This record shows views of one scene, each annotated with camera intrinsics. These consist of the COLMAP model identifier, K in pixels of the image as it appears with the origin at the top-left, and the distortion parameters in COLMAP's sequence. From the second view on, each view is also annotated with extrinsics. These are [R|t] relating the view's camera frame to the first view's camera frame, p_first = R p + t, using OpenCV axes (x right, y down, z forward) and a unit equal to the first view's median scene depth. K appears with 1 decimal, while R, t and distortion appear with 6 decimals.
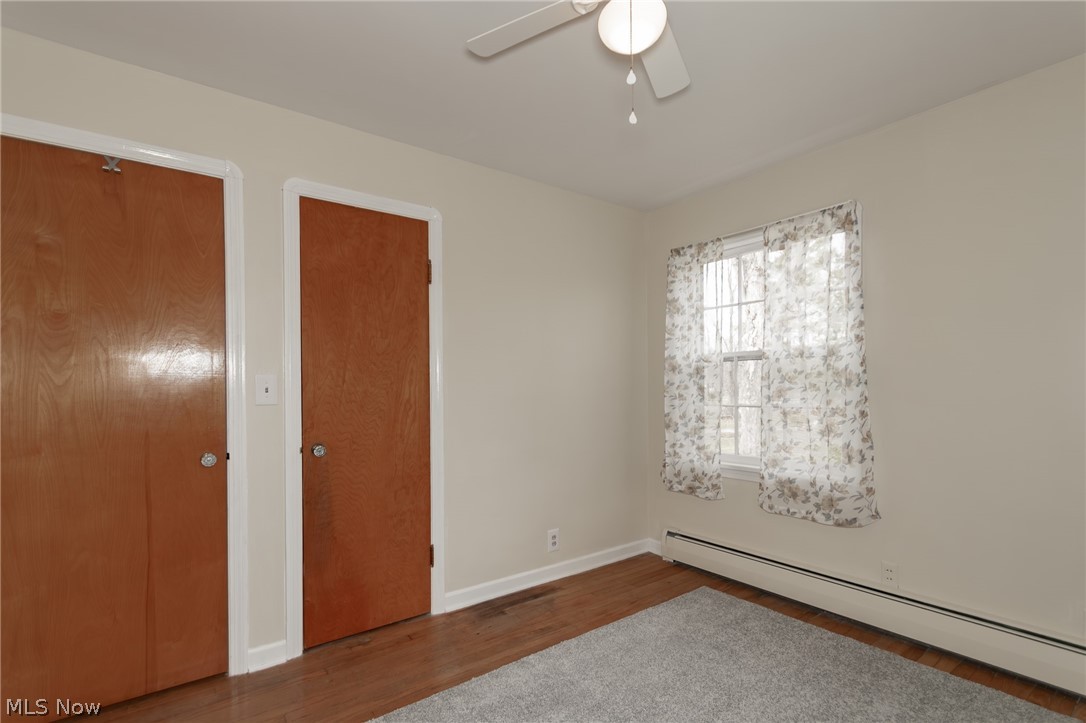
lens RADIAL K [[514.4, 0, 540.6], [0, 514.4, 383.9], [0, 0, 1]] dist [0.003190, 0.000022]
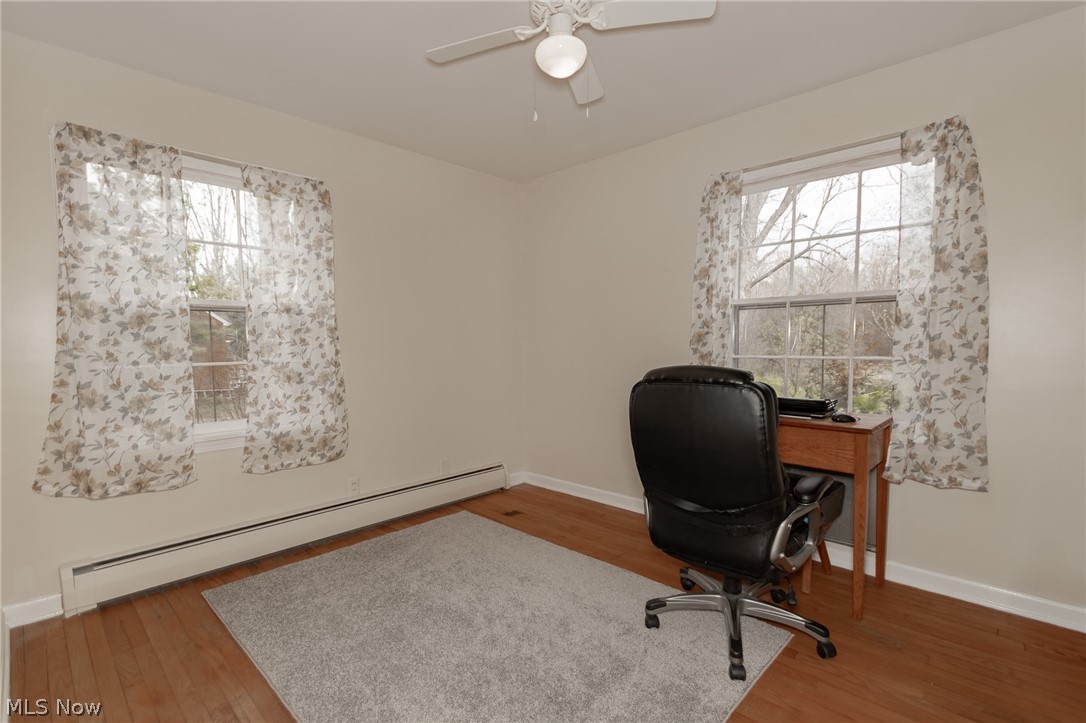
lens RADIAL K [[500.7, 0, 542.5], [0, 500.7, 377.0], [0, 0, 1]] dist [0.000643, 0.000002]
pose [[-0.164084, -0.052143, 0.985067, -0.535116], [0.013045, 0.998400, 0.055022, 0.026104], [-0.986360, 0.021878, -0.163141, 0.623657]]
